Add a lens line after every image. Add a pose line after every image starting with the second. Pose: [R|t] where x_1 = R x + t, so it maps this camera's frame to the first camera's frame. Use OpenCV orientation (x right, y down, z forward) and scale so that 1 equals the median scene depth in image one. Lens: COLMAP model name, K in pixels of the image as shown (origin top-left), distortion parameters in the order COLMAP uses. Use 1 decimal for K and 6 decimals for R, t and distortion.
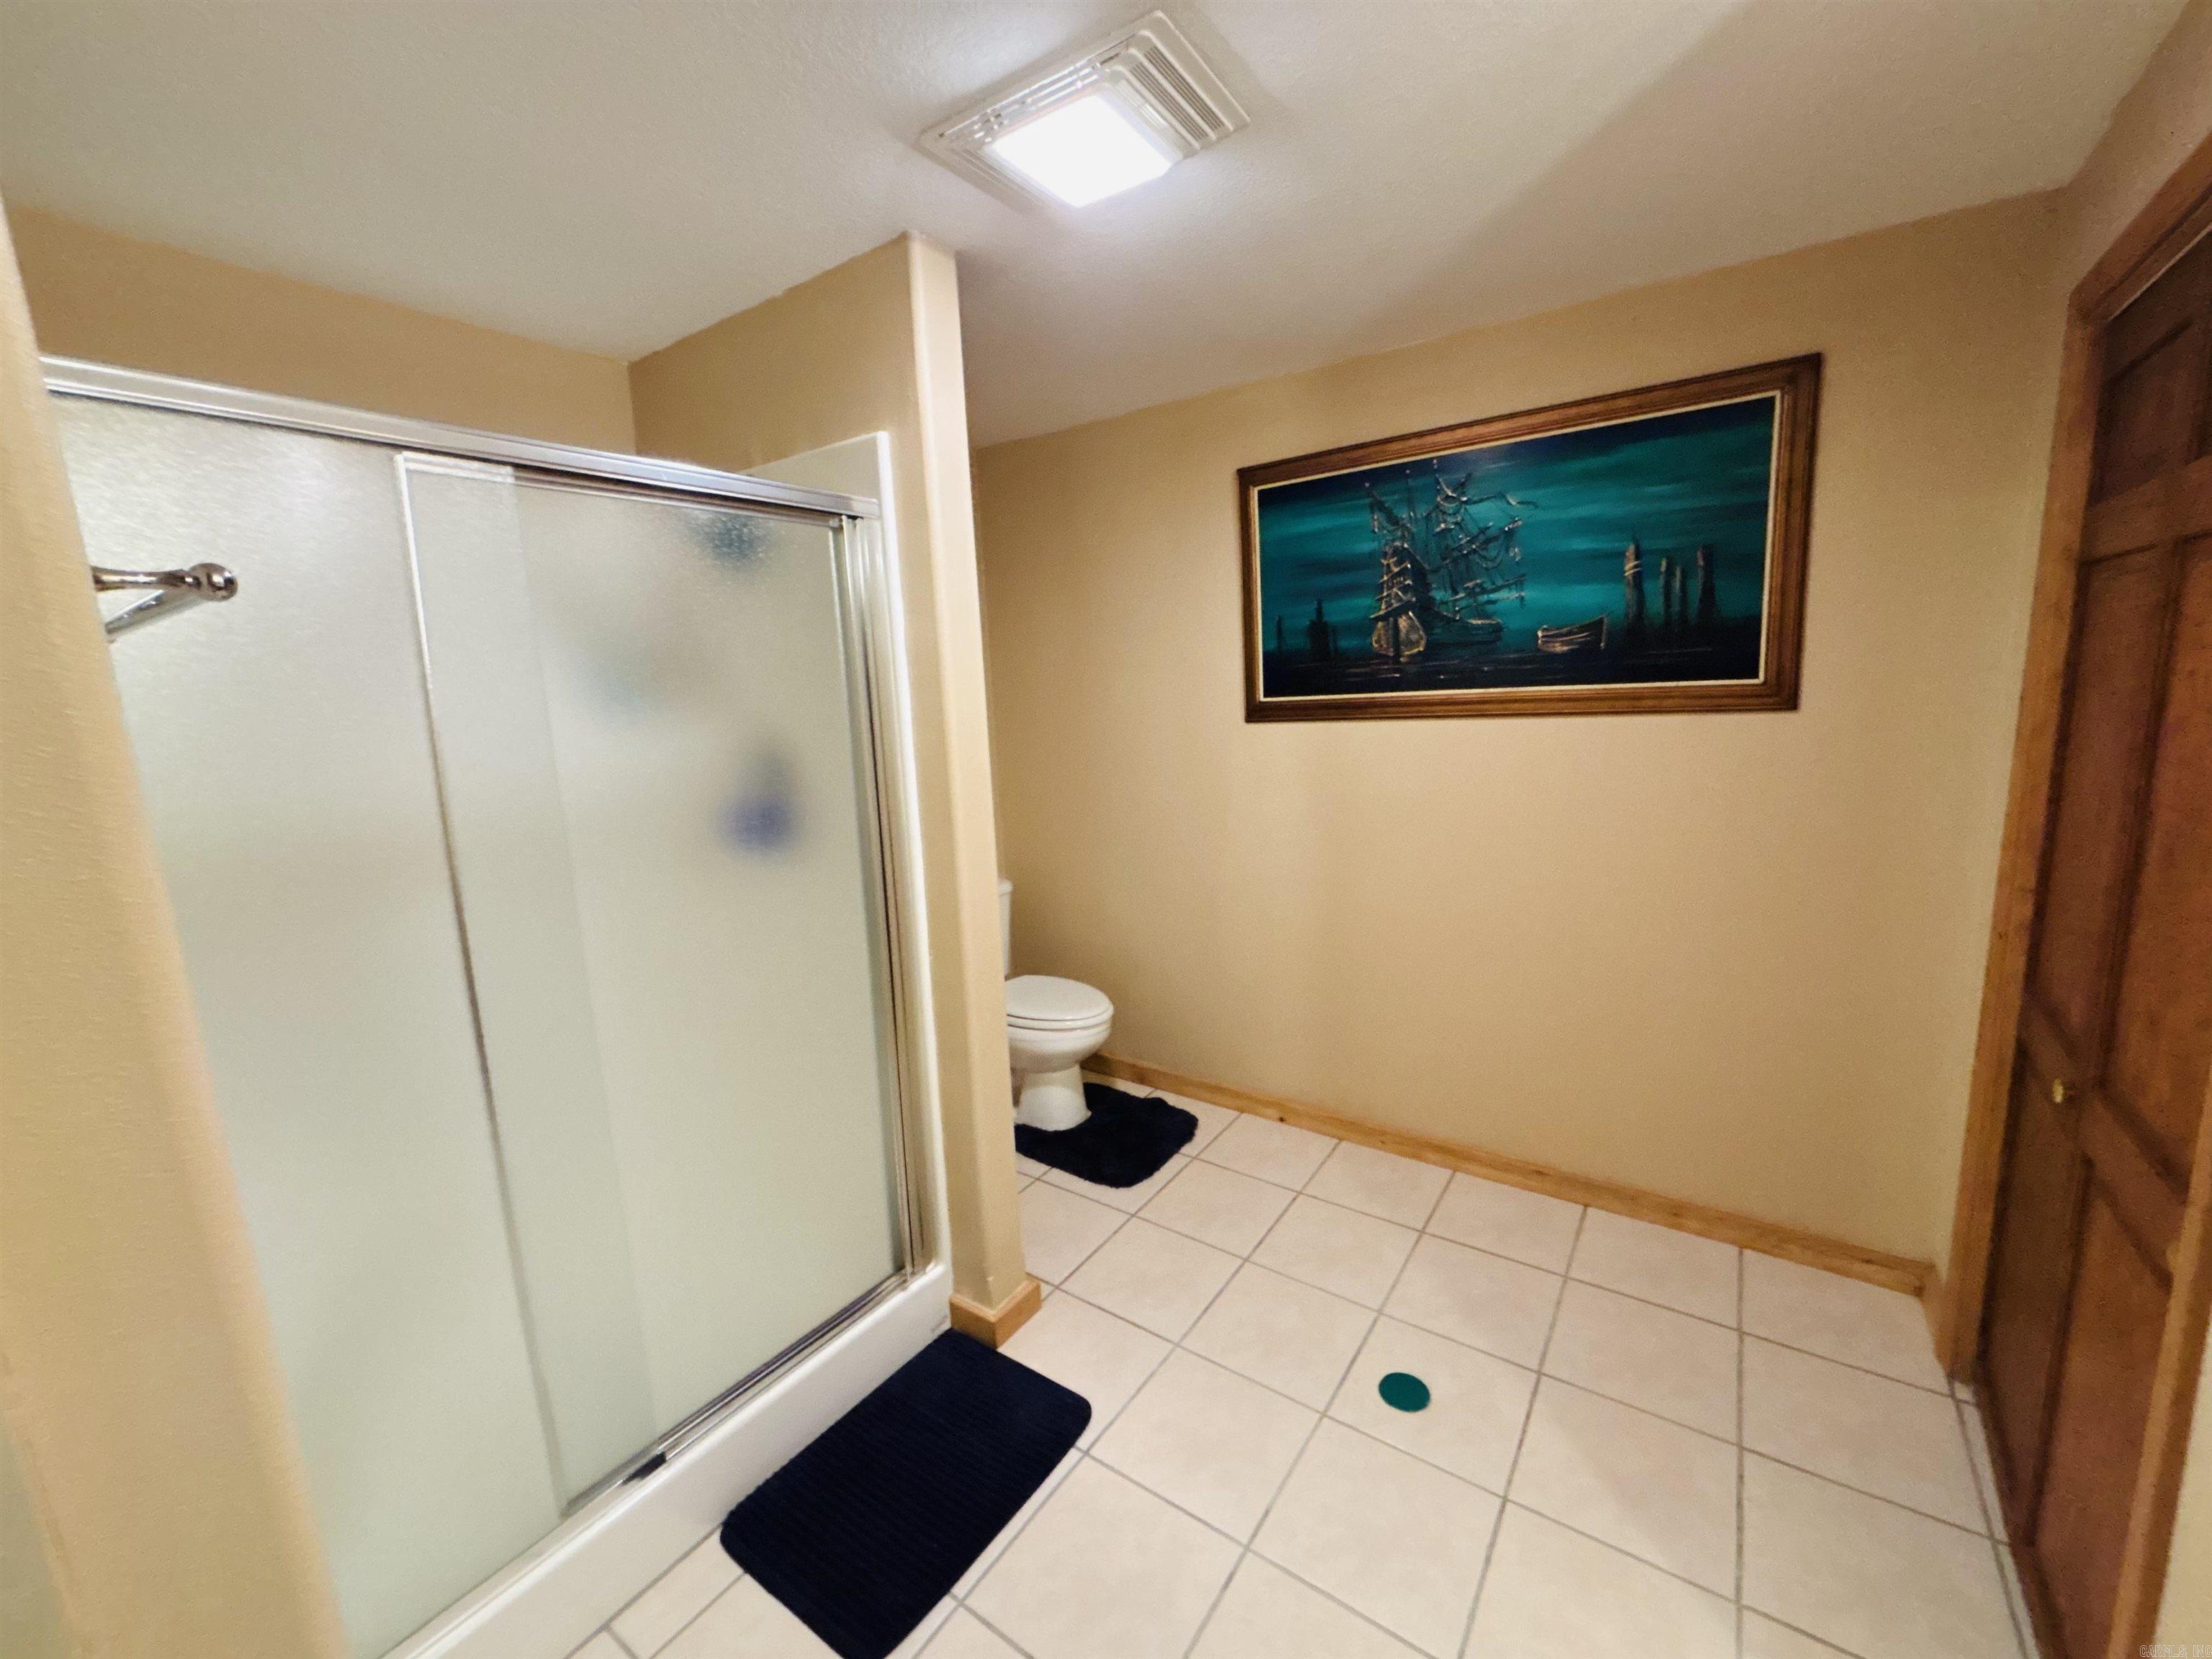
lens RADIAL K [[888.5, 0, 1102.5], [0, 888.5, 820.7], [0, 0, 1]] dist [0.008318, -0.006905]
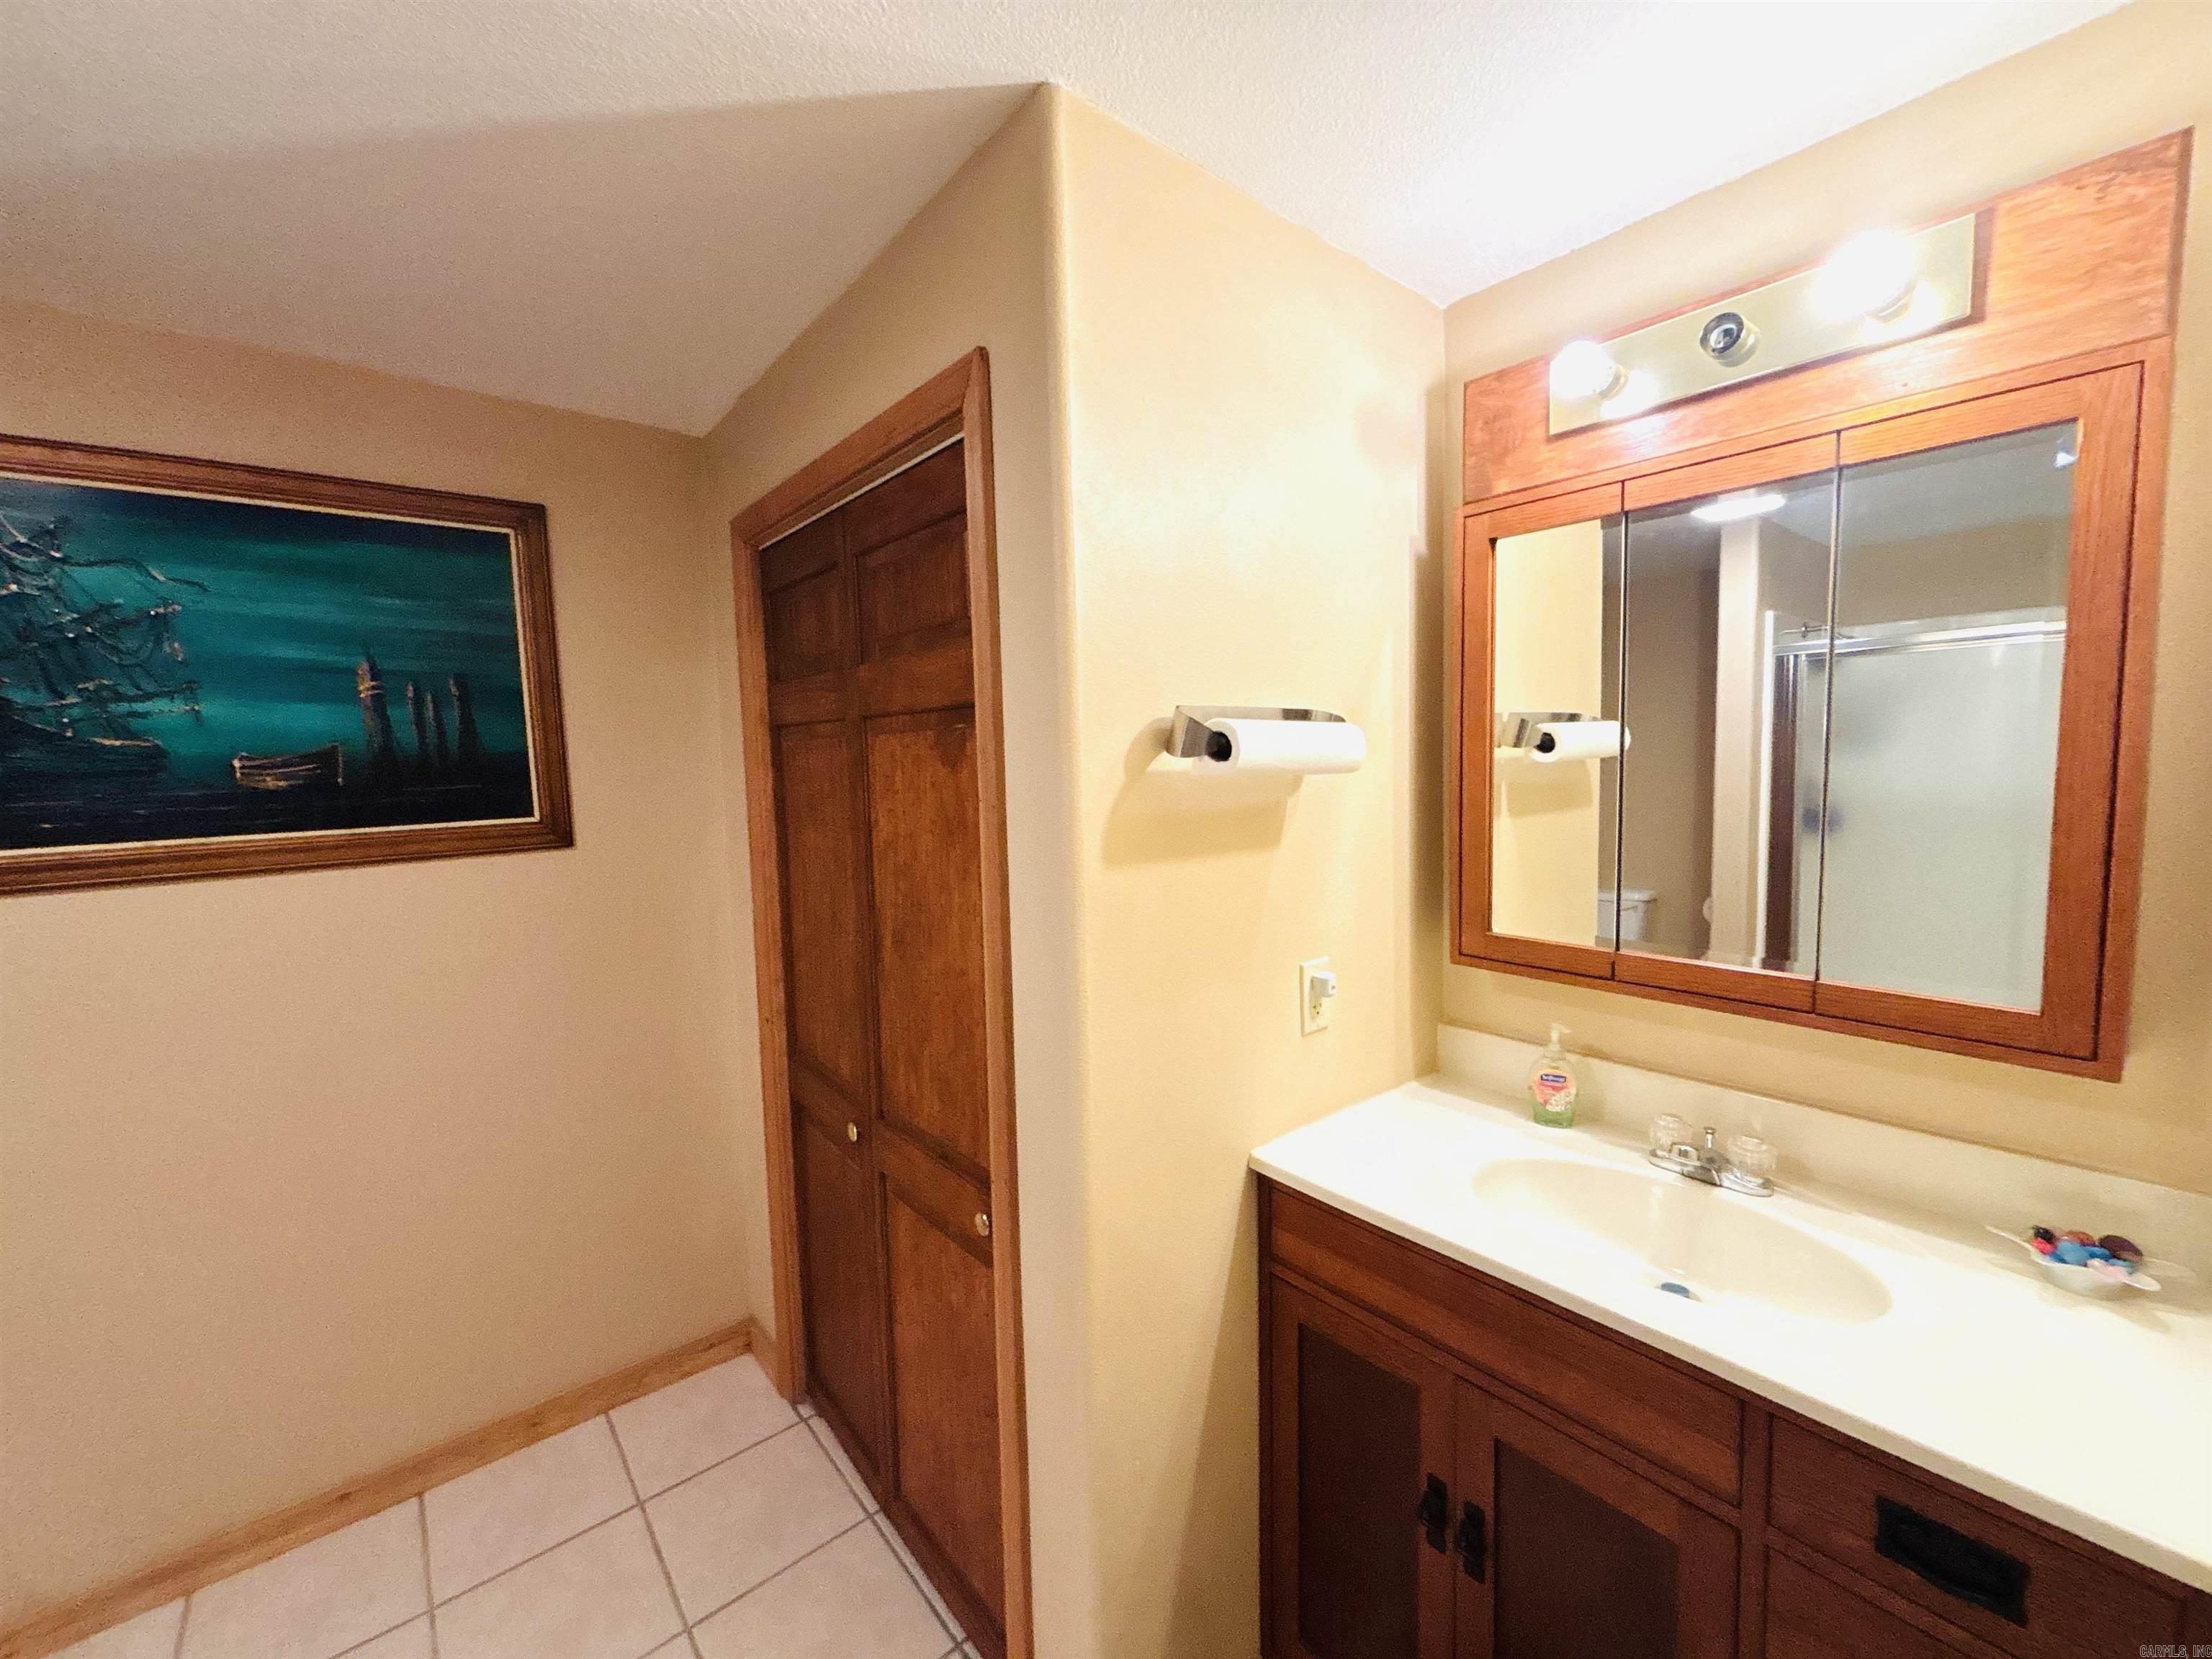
lens RADIAL K [[893.8, 0, 1104.4], [0, 893.8, 820.4], [0, 0, 1]] dist [0.000734, -0.000767]
pose [[0.254367, -0.036132, 0.966433, -0.038531], [0.168013, 0.985757, -0.007367, -0.042109], [-0.952402, 0.164247, 0.256815, 0.154149]]
